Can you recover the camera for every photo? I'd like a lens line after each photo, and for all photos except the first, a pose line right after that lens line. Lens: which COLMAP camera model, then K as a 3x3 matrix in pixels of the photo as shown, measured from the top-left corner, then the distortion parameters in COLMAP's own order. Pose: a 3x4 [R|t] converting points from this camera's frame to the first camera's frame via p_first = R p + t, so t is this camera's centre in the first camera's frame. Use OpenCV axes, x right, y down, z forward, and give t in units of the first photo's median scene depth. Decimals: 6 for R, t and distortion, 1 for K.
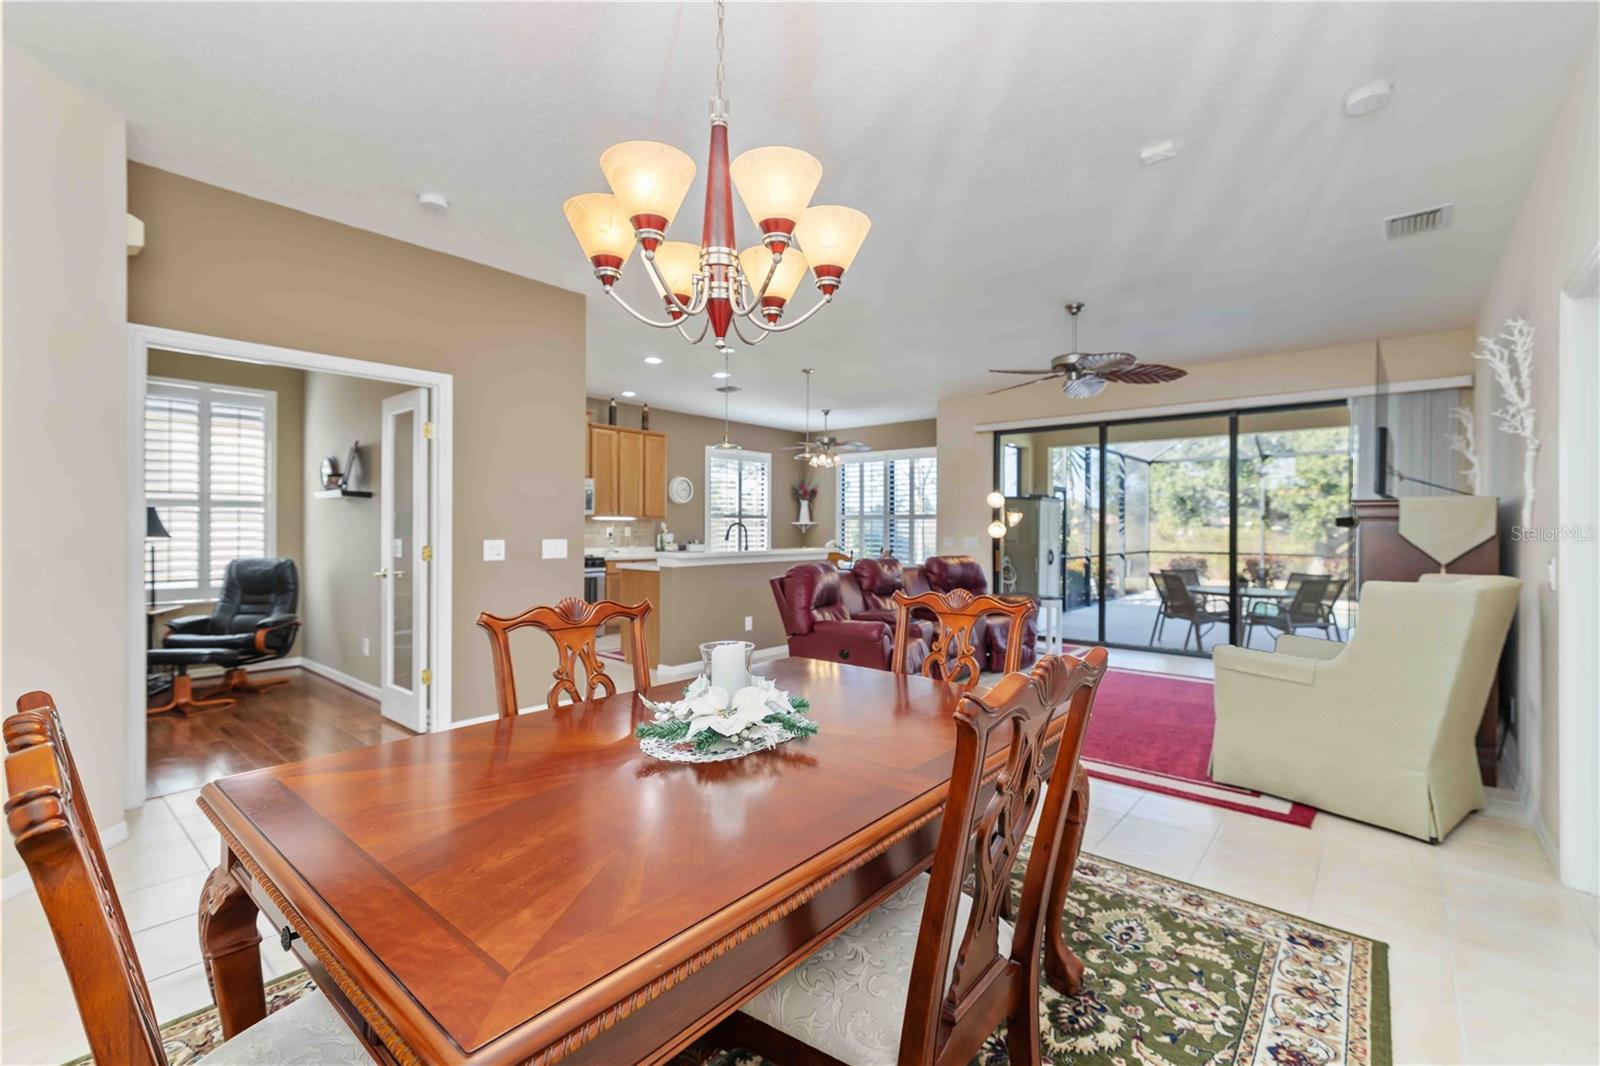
lens RADIAL K [[694.1, 0, 807.0], [0, 694.1, 526.2], [0, 0, 1]] dist [0.002529, 0.001100]
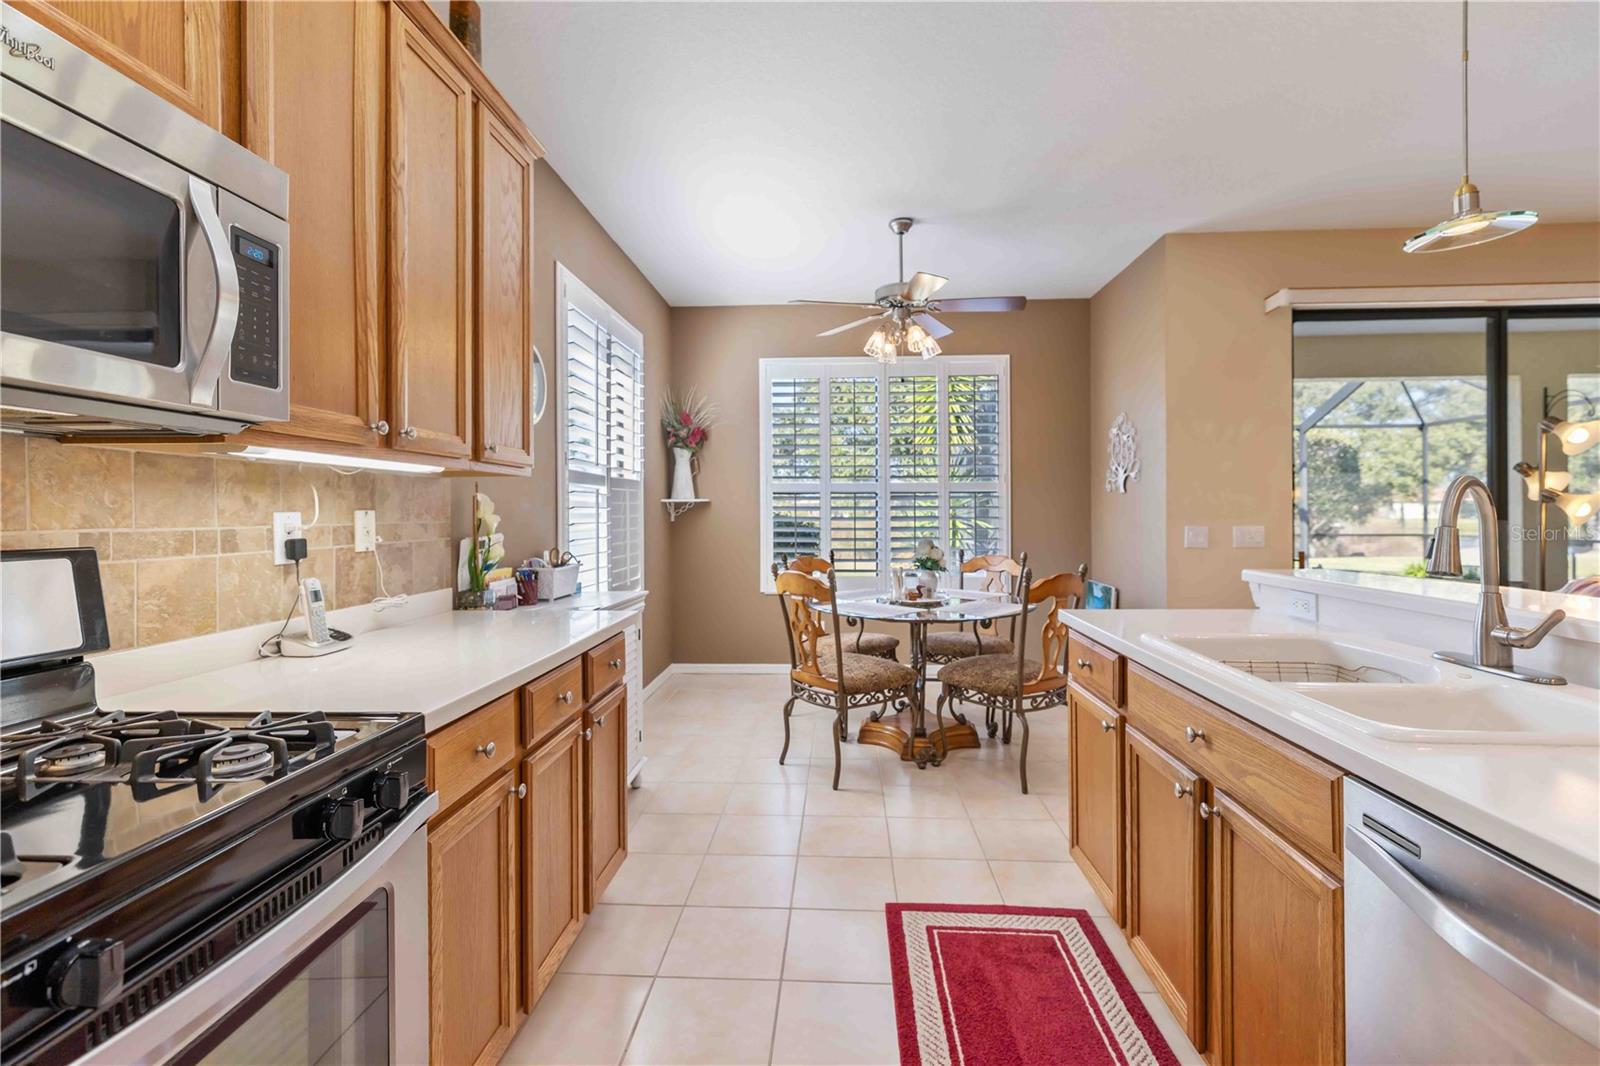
lens RADIAL K [[694.1, 0, 810.1], [0, 694.1, 512.2], [0, 0, 1]] dist [0.002529, 0.001100]
pose [[0.799595, -0.007551, 0.600493, -0.255787], [0.004530, 0.999968, 0.006543, 0.001116], [-0.600523, -0.002512, 0.799603, 0.683566]]
